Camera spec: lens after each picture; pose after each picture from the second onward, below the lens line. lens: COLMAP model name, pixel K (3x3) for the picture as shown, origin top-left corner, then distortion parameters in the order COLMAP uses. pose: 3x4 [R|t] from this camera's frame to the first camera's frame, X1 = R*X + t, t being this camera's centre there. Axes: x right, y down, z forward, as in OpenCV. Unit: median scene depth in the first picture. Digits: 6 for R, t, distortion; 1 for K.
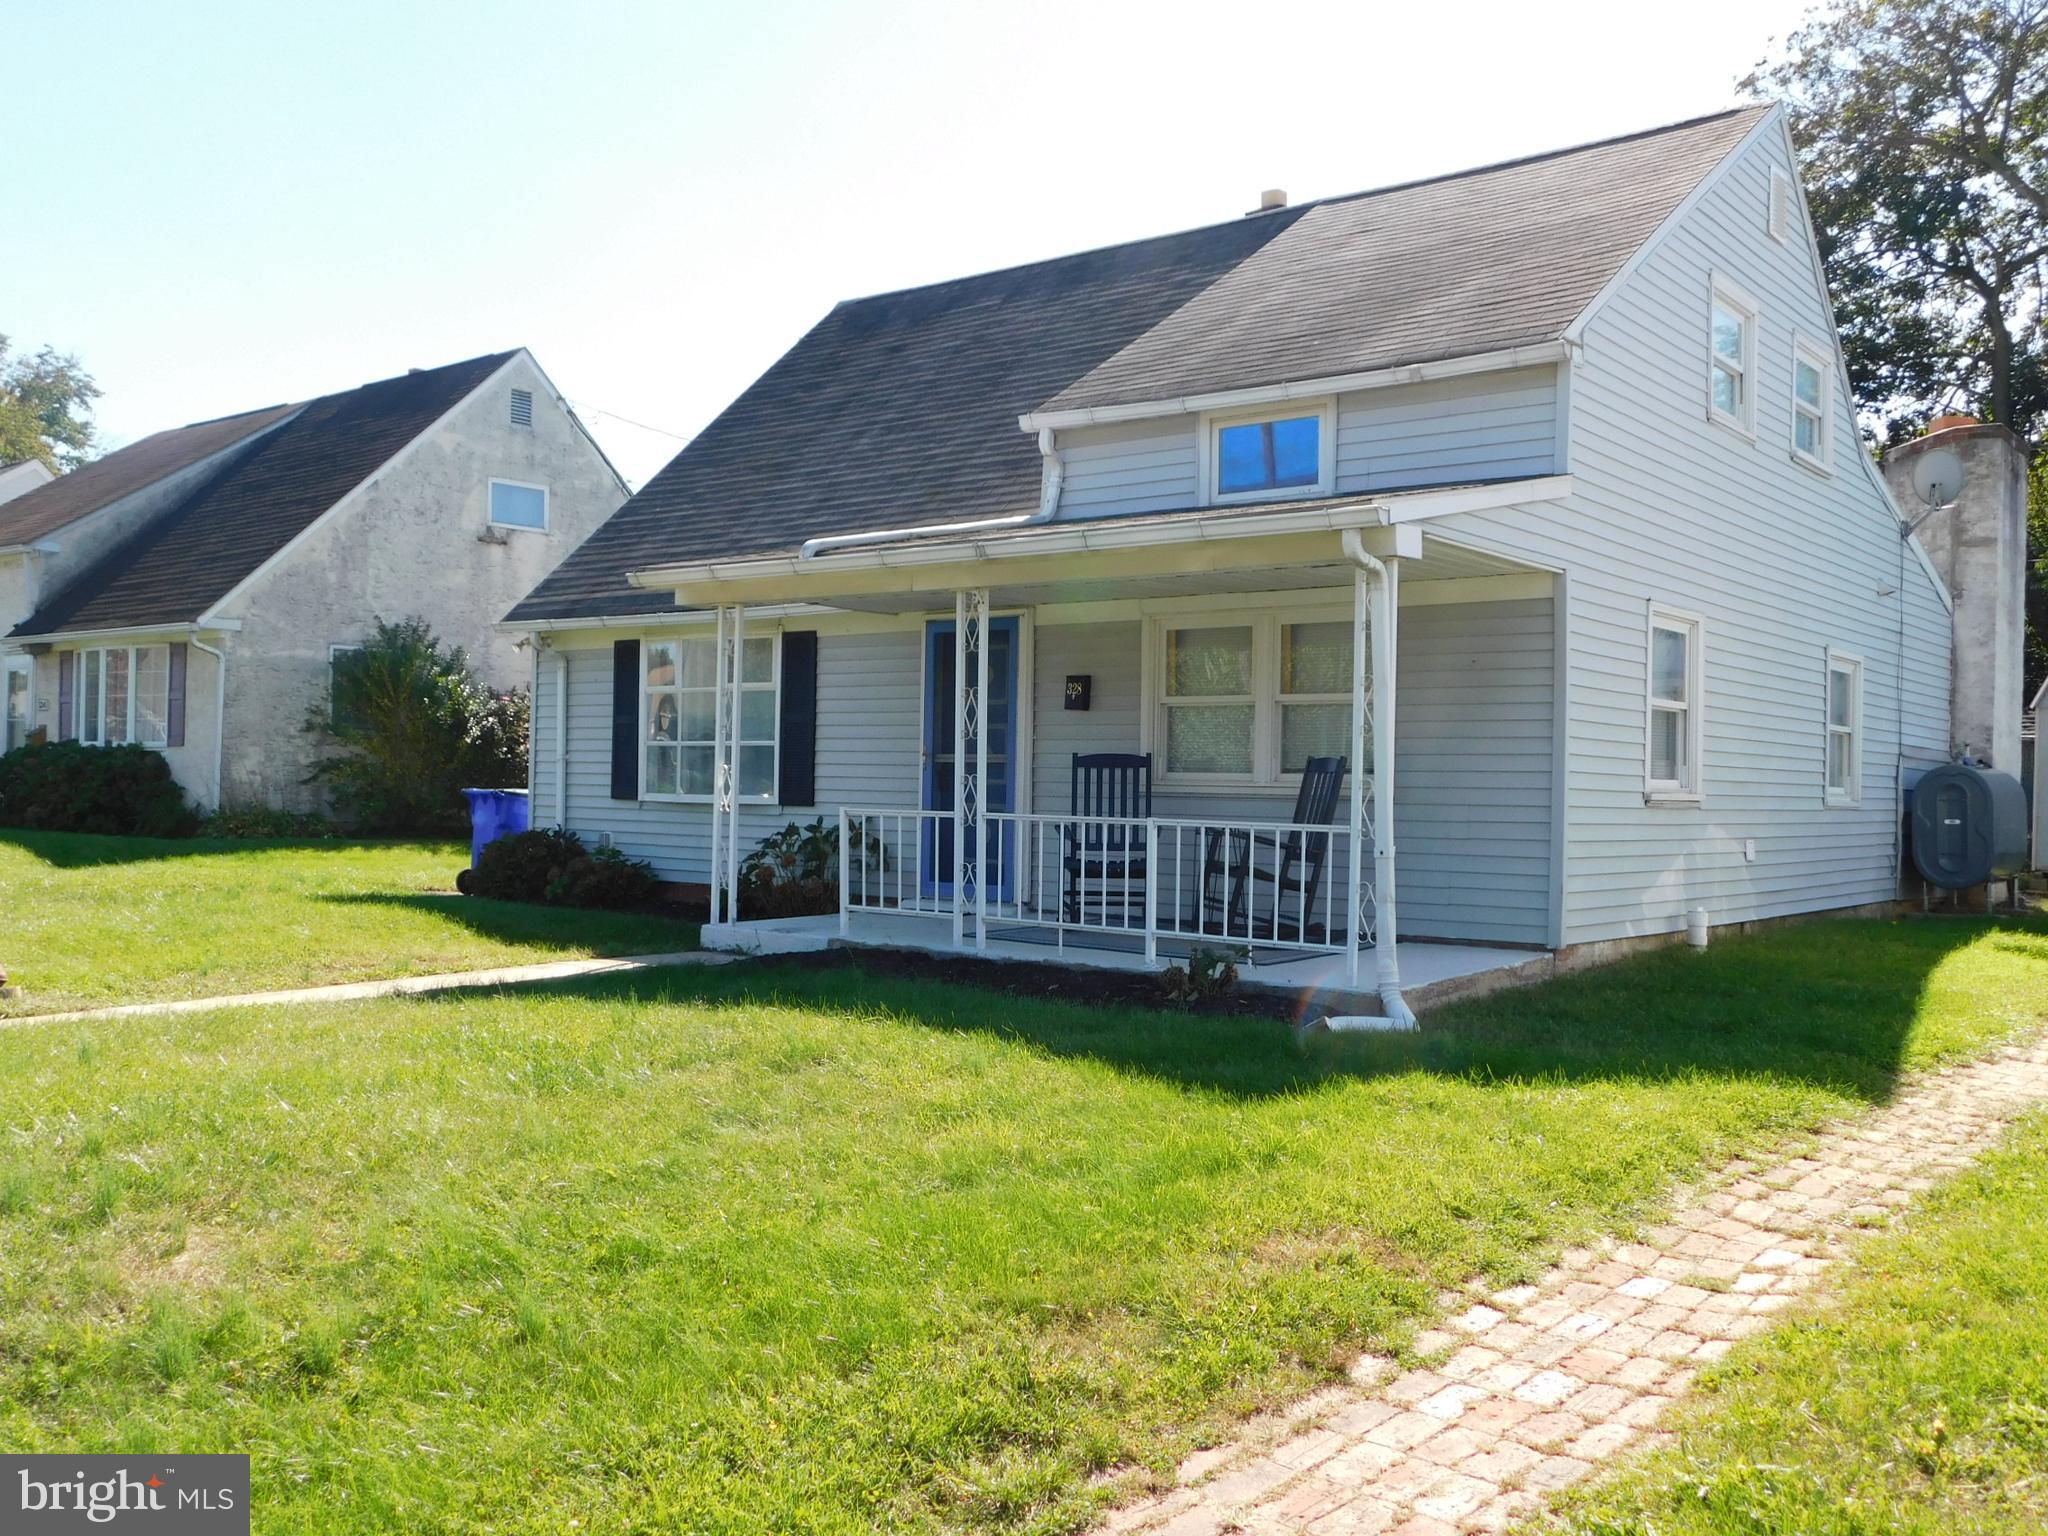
lens RADIAL K [[1808.2, 0, 1024.0], [0, 1808.2, 768.0], [0, 0, 1]] dist [0.002788, 0.003080]
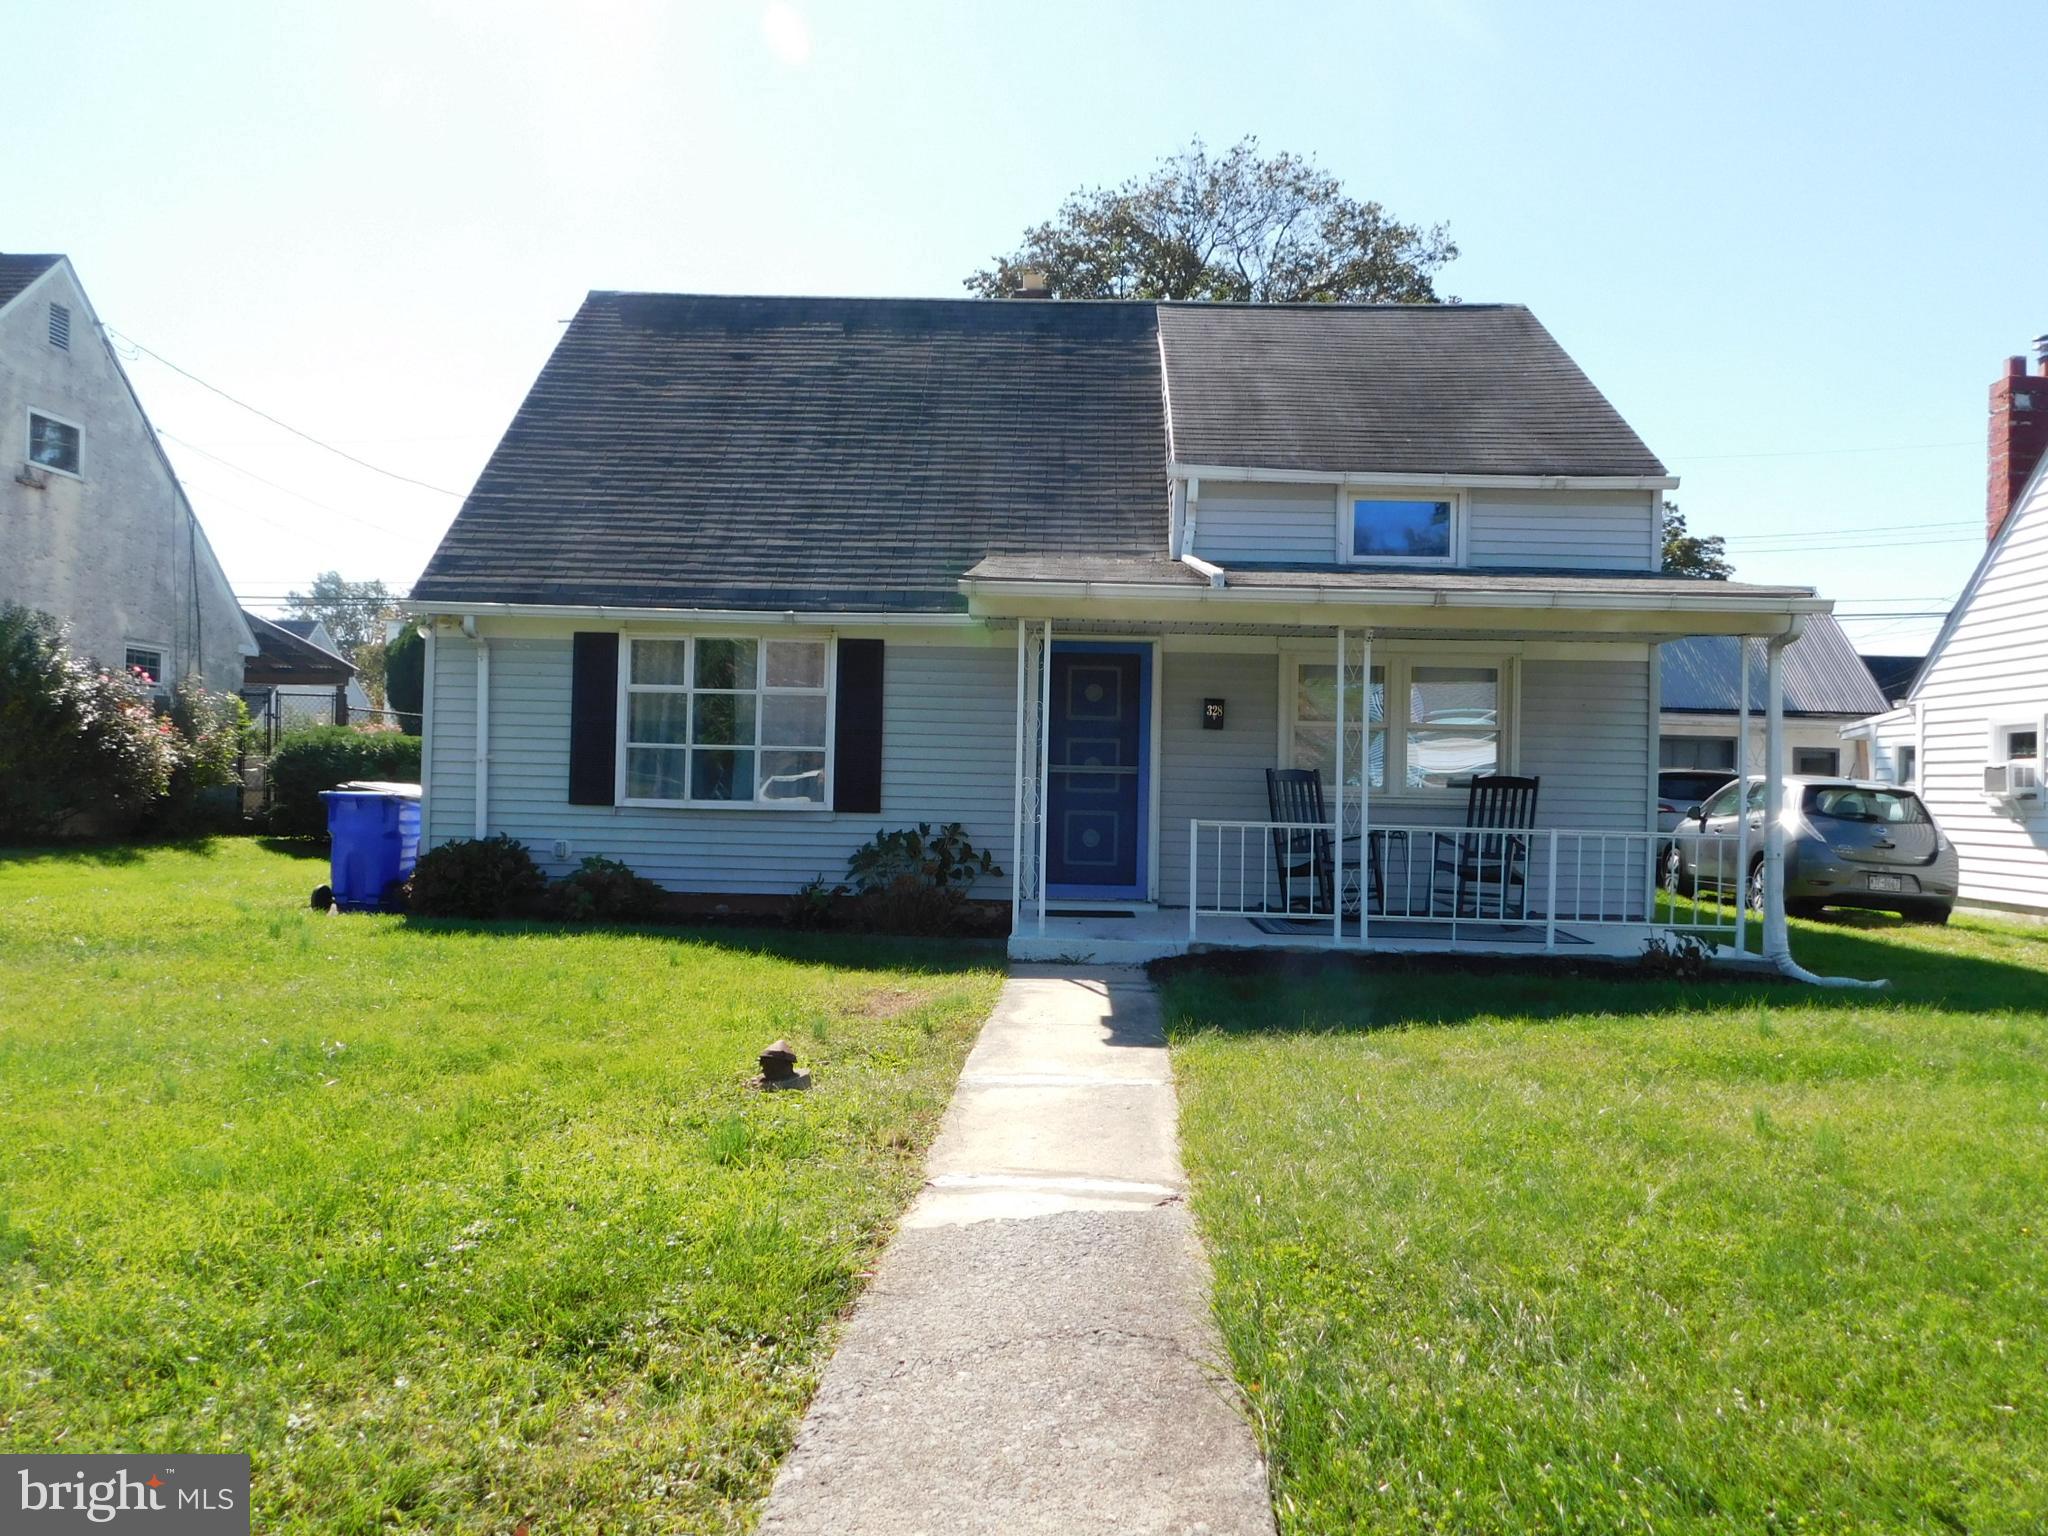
lens RADIAL K [[1526.0, 0, 1024.0], [0, 1526.0, 768.0], [0, 0, 1]] dist [0.005849, 0.005102]
pose [[0.794765, 0.008982, 0.606851, -0.646427], [-0.014691, 0.999882, 0.004441, -0.010105], [-0.606740, -0.012445, 0.794803, 0.306035]]
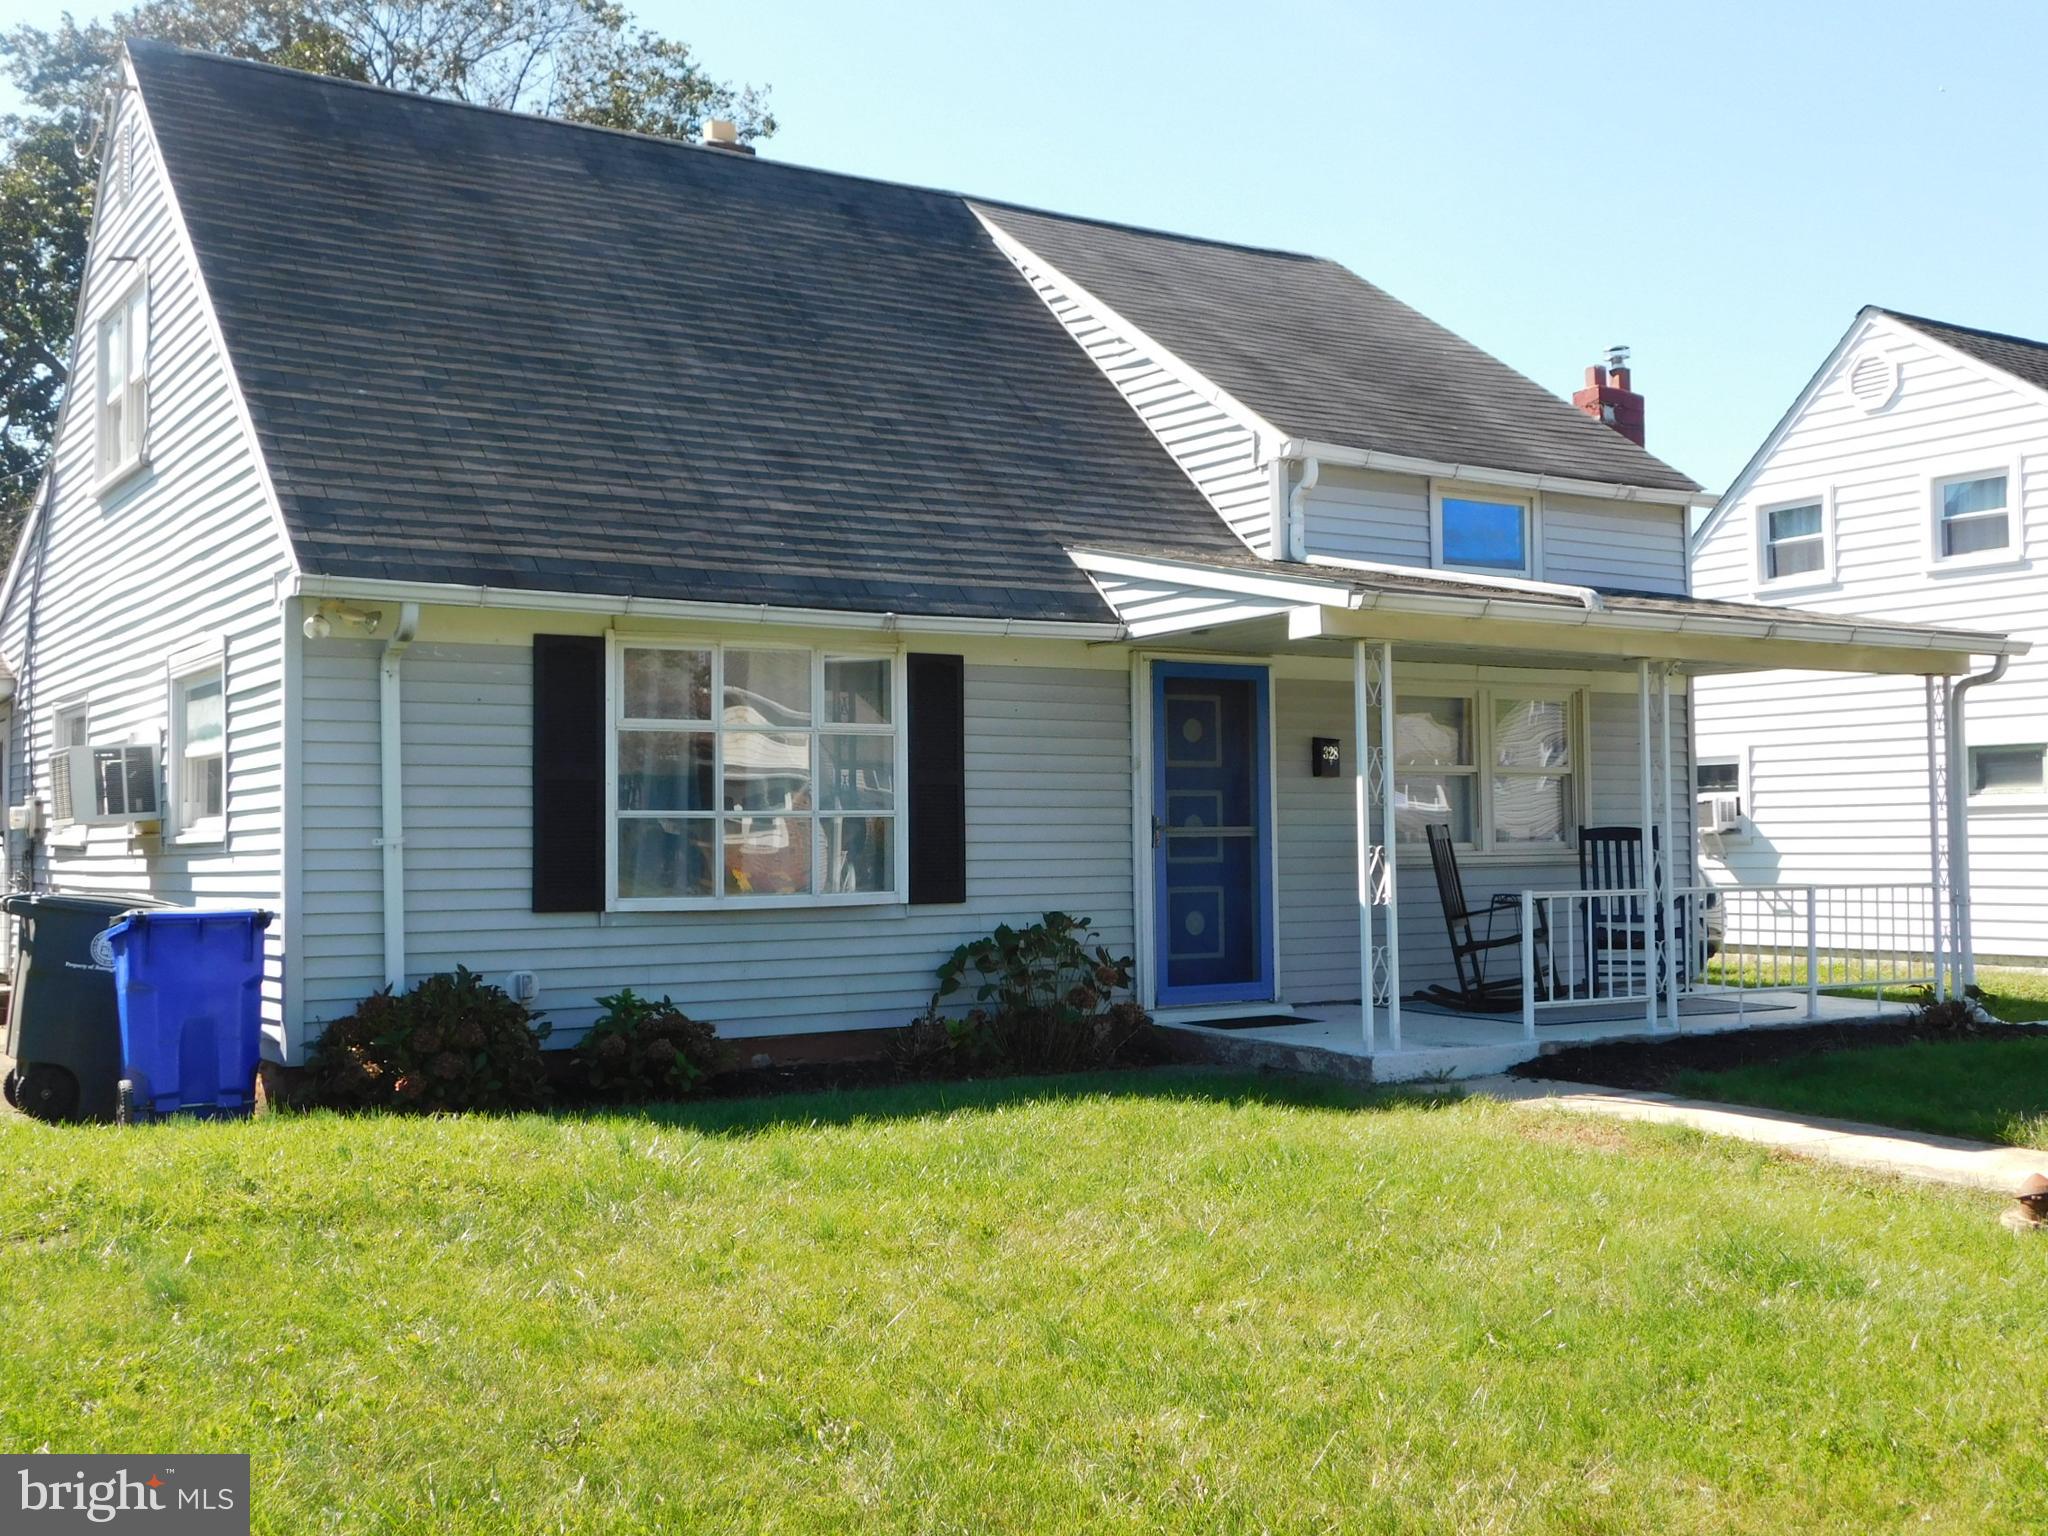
lens RADIAL K [[2176.4, 0, 1024.0], [0, 2176.4, 768.0], [0, 0, 1]] dist [0.010304, -0.002065]
pose [[0.301794, 0.012485, 0.953291, -1.045642], [0.007027, 0.999858, -0.015319, -0.020779], [-0.953347, 0.011322, 0.301664, 0.813827]]
